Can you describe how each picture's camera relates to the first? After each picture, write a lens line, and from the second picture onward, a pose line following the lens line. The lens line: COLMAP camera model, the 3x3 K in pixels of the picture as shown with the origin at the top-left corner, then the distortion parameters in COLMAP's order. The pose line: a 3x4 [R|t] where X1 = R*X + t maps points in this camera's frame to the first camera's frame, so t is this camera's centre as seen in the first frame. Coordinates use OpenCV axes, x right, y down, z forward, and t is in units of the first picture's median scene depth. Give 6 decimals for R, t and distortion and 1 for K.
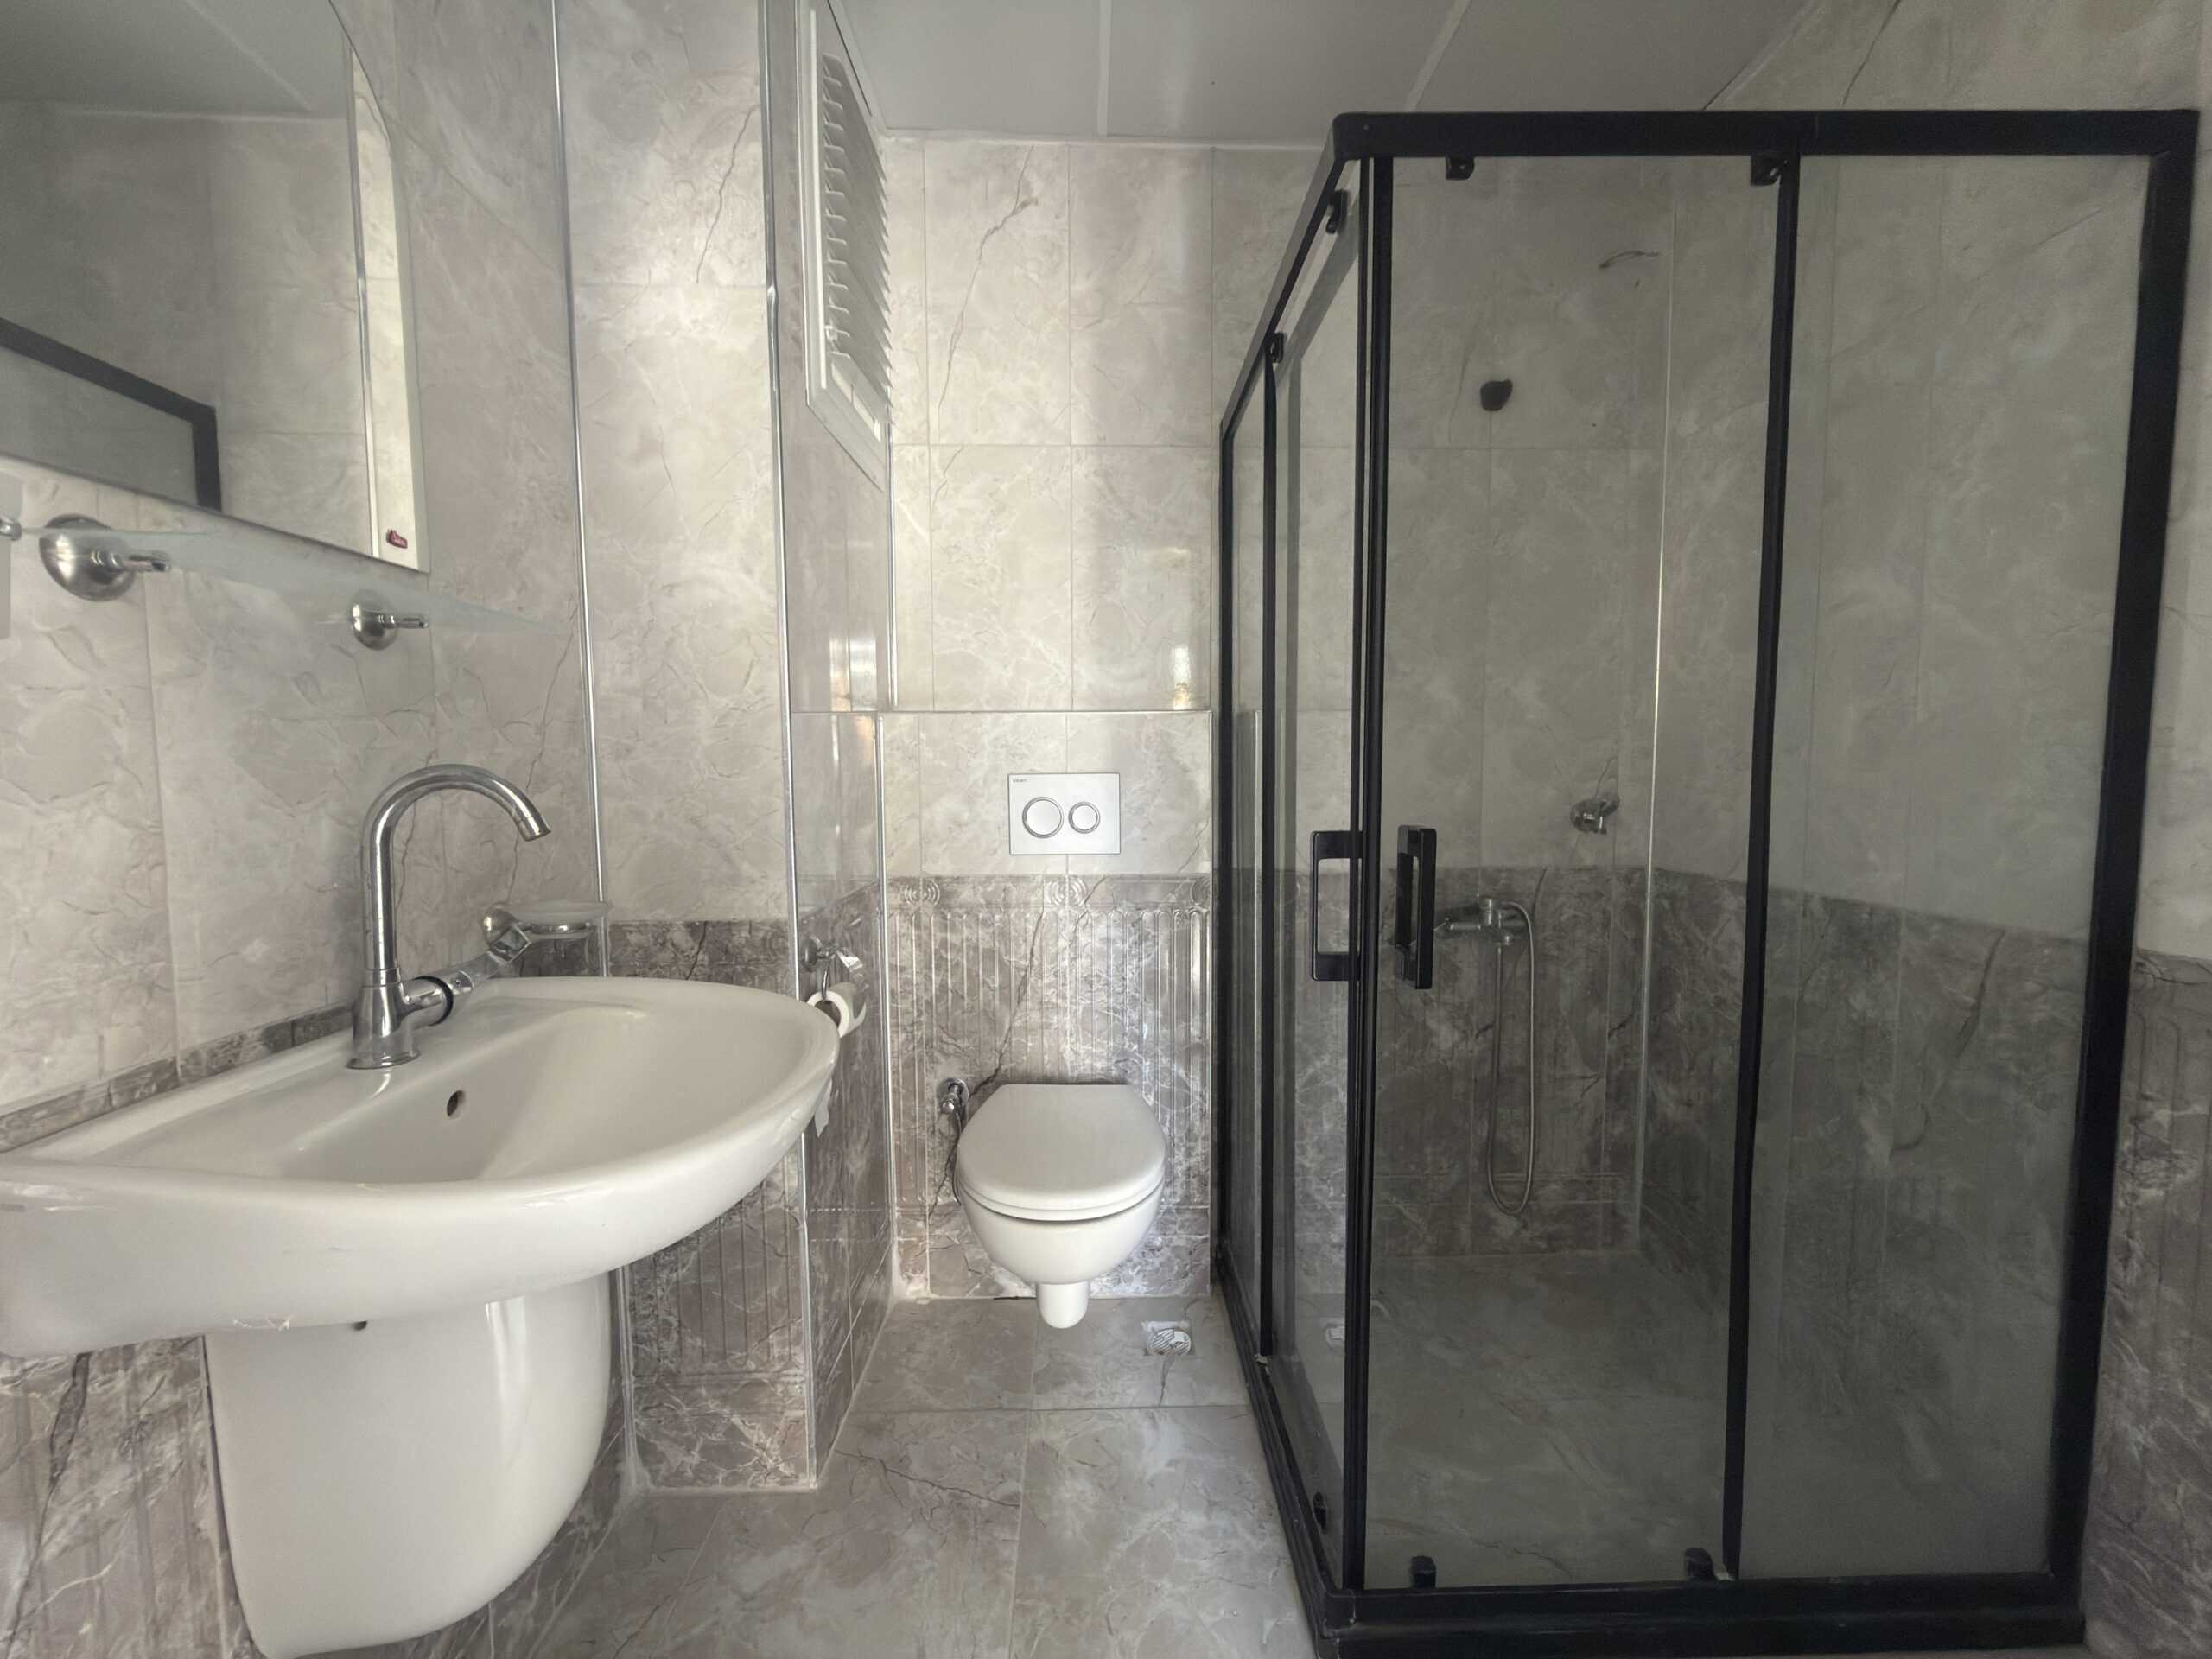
lens RADIAL K [[876.8, 0, 1108.9], [0, 876.8, 827.8], [0, 0, 1]] dist [0.001067, -0.000491]
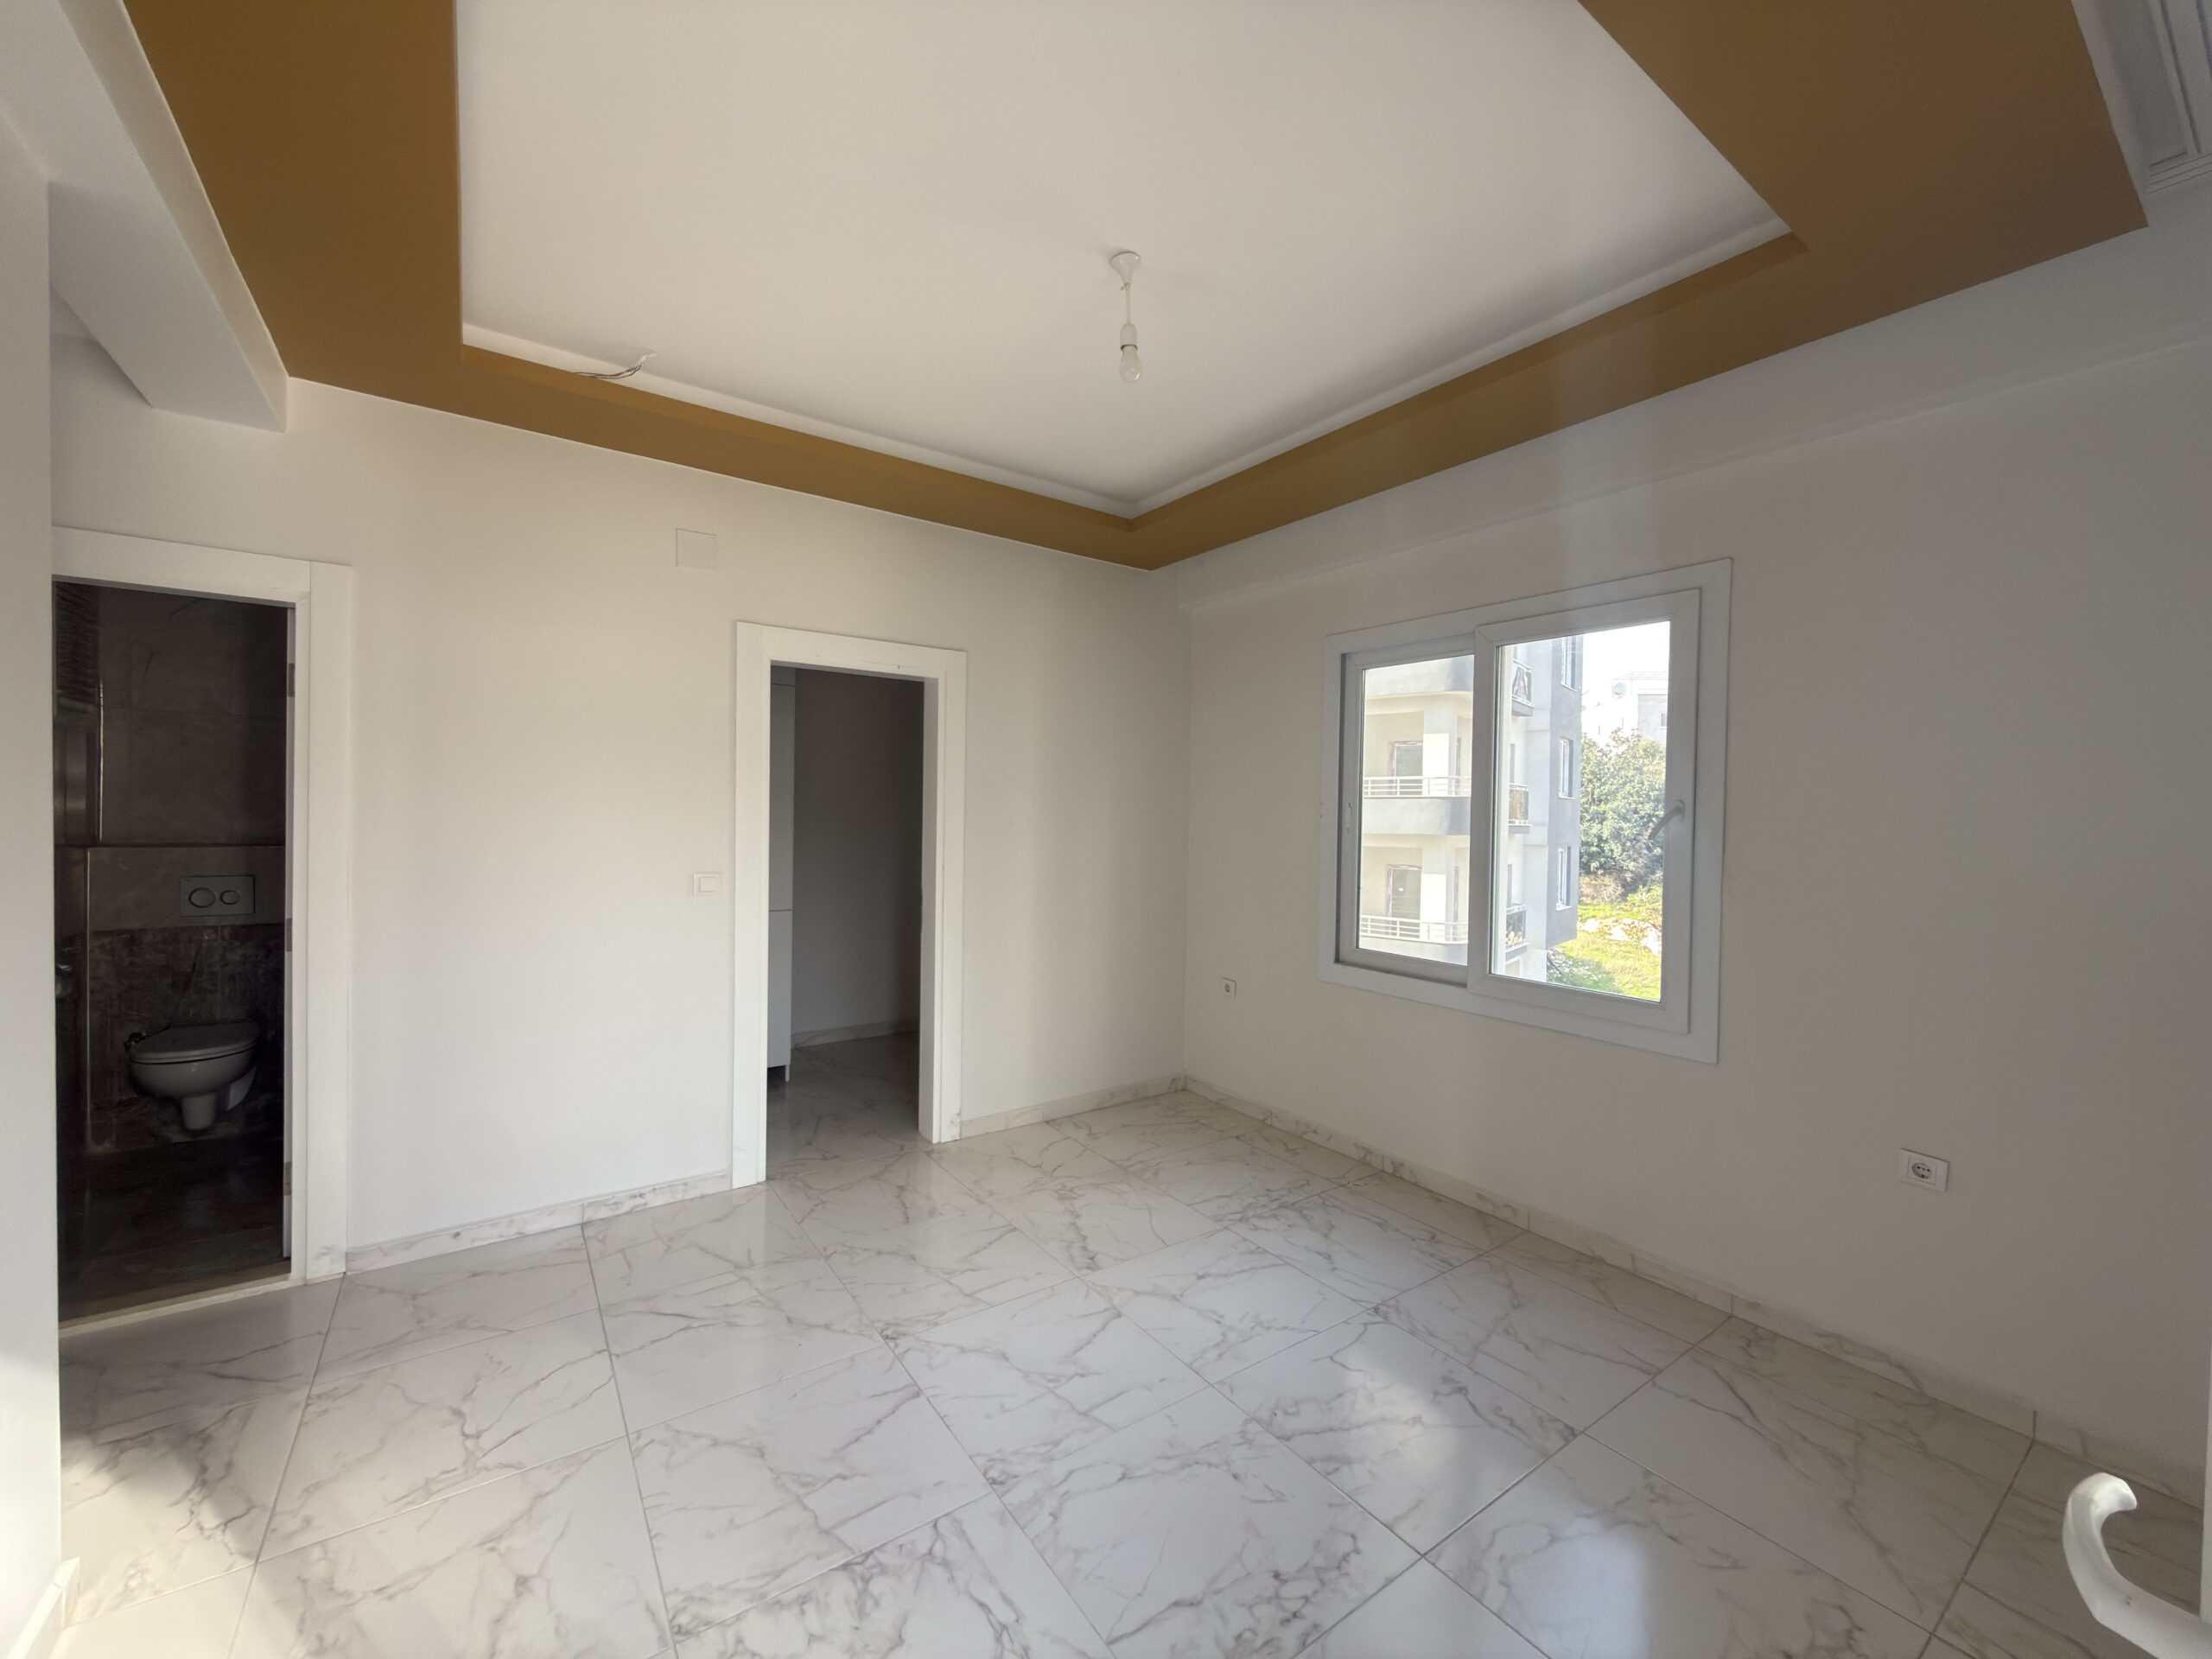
lens RADIAL K [[876.8, 0, 1108.9], [0, 876.8, 827.8], [0, 0, 1]] dist [0.001067, -0.000491]
pose [[0.827071, 0.012975, 0.561948, 0.518190], [0.017403, 0.998663, -0.048672, -0.038396], [-0.561828, 0.050034, 0.825740, -1.883630]]
